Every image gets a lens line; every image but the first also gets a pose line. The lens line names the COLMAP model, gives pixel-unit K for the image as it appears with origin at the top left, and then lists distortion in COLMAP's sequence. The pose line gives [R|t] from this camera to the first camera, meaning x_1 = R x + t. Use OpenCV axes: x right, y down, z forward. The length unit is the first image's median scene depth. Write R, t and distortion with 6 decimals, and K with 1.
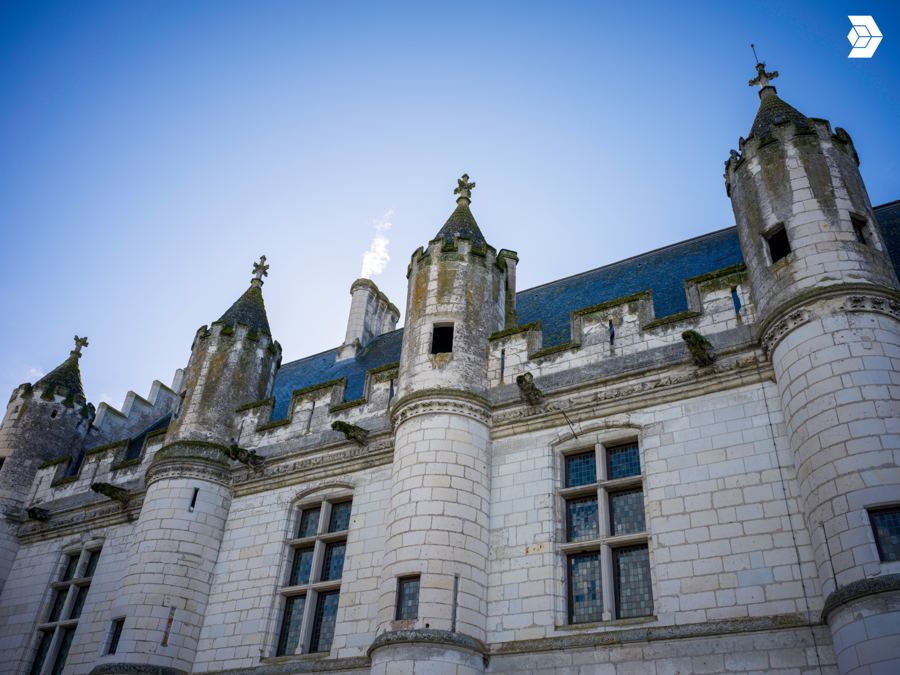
lens RADIAL K [[801.7, 0, 454.8], [0, 801.7, 338.1], [0, 0, 1]] dist [-0.012366, -0.004456]
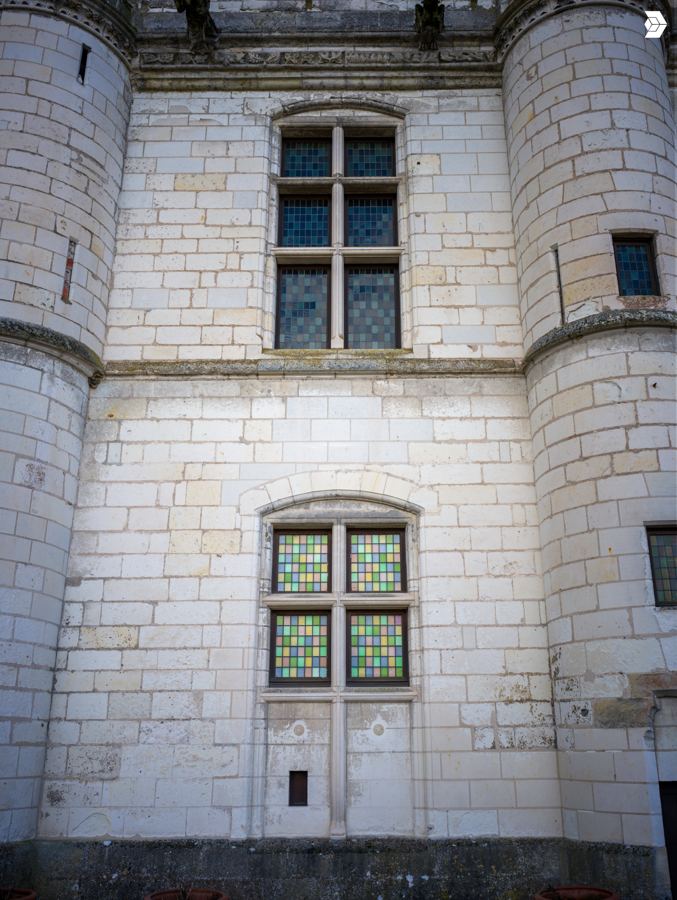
lens RADIAL K [[829.8, 0, 360.6], [0, 829.8, 433.4], [0, 0, 1]] dist [-0.003632, -0.010185]
pose [[0.869893, 0.114460, 0.479775, -0.397543], [-0.246301, 0.943549, 0.221473, 0.263033], [-0.427342, -0.310827, 0.848979, 0.370964]]
